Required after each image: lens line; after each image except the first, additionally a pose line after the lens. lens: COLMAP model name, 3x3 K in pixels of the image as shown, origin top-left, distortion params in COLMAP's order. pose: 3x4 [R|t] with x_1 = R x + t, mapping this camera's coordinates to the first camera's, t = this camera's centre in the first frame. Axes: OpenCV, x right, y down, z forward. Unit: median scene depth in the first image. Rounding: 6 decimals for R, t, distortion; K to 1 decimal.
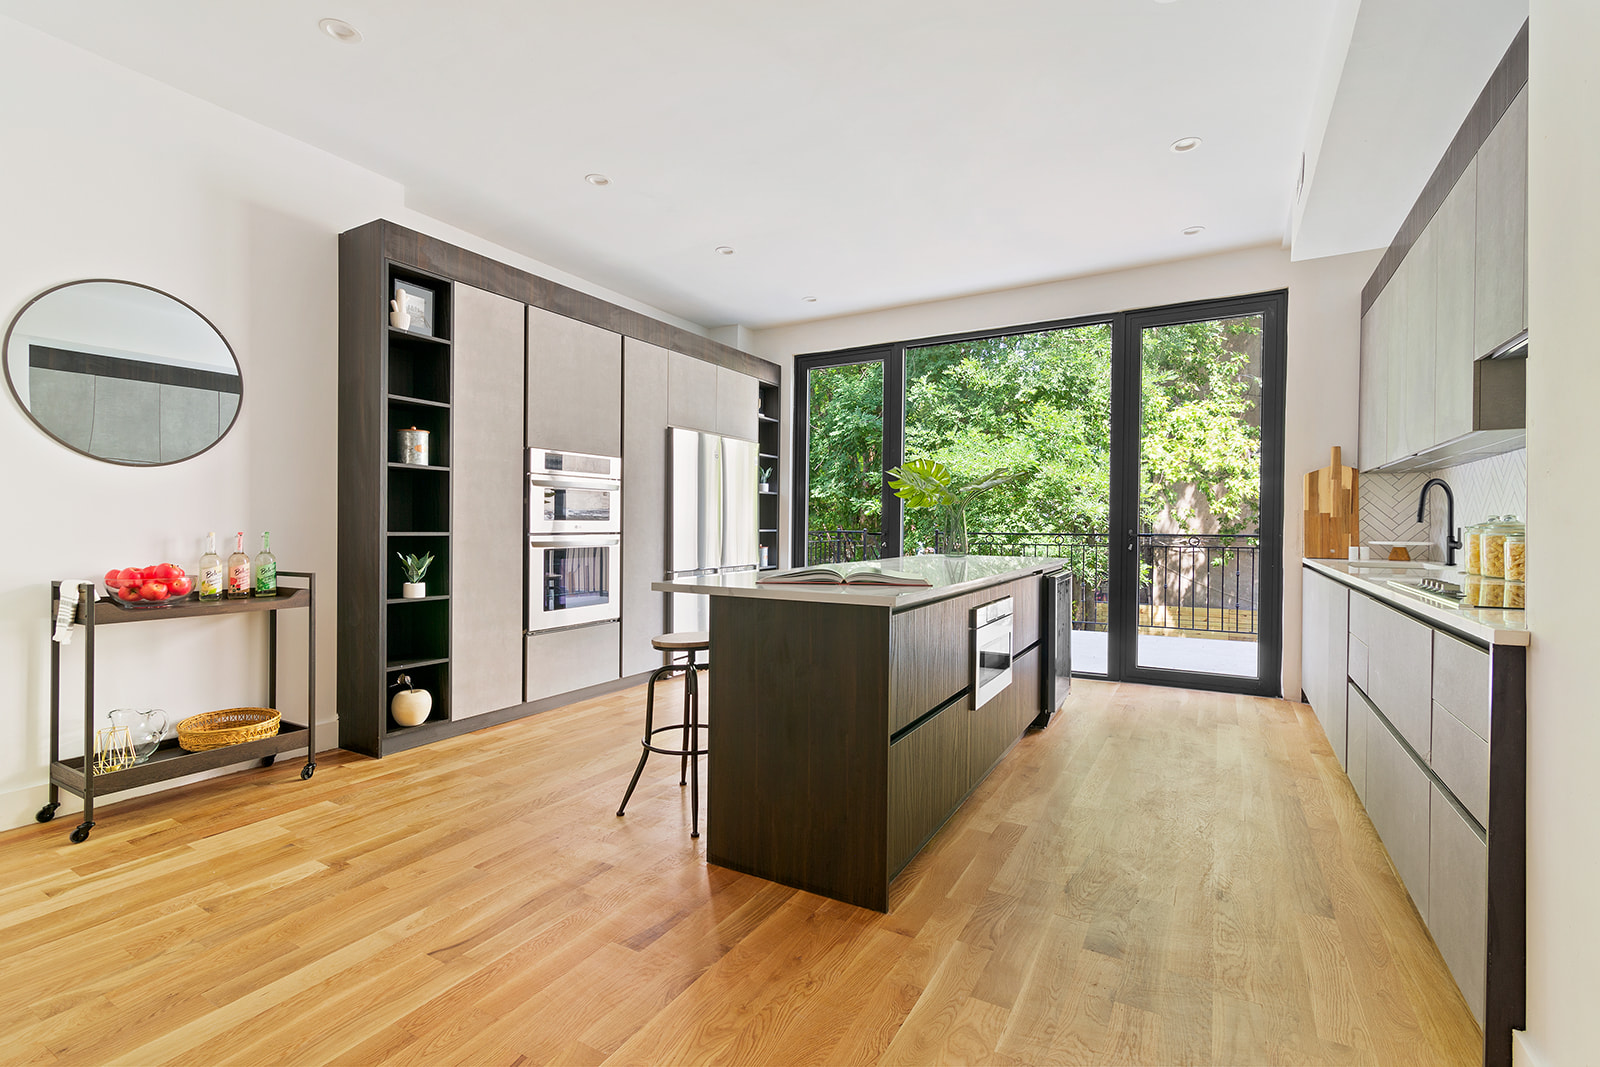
lens RADIAL K [[717.9, 0, 786.9], [0, 717.9, 521.1], [0, 0, 1]] dist [0.004114, -0.000197]
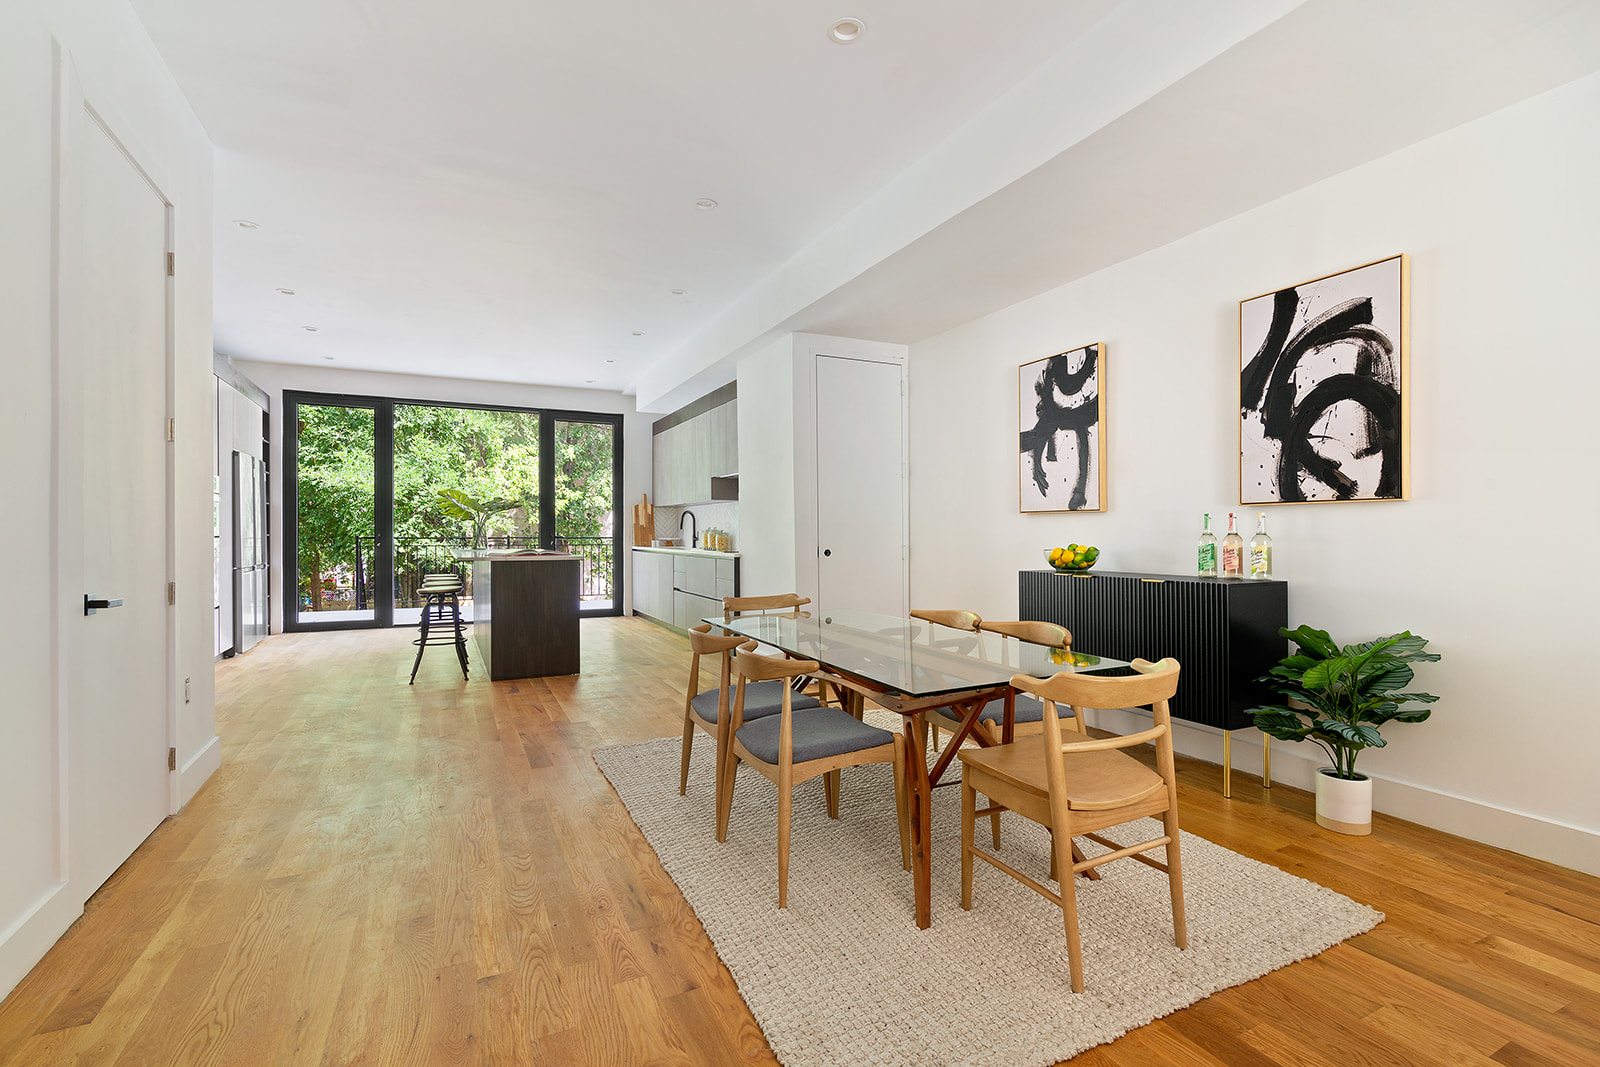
lens RADIAL K [[717.9, 0, 808.0], [0, 717.9, 534.4], [0, 0, 1]] dist [0.004114, -0.000197]
pose [[0.526779, -0.005250, 0.849986, -0.777864], [0.001741, 0.999985, 0.005097, 0.006814], [-0.850001, -0.001205, 0.526780, -0.526230]]
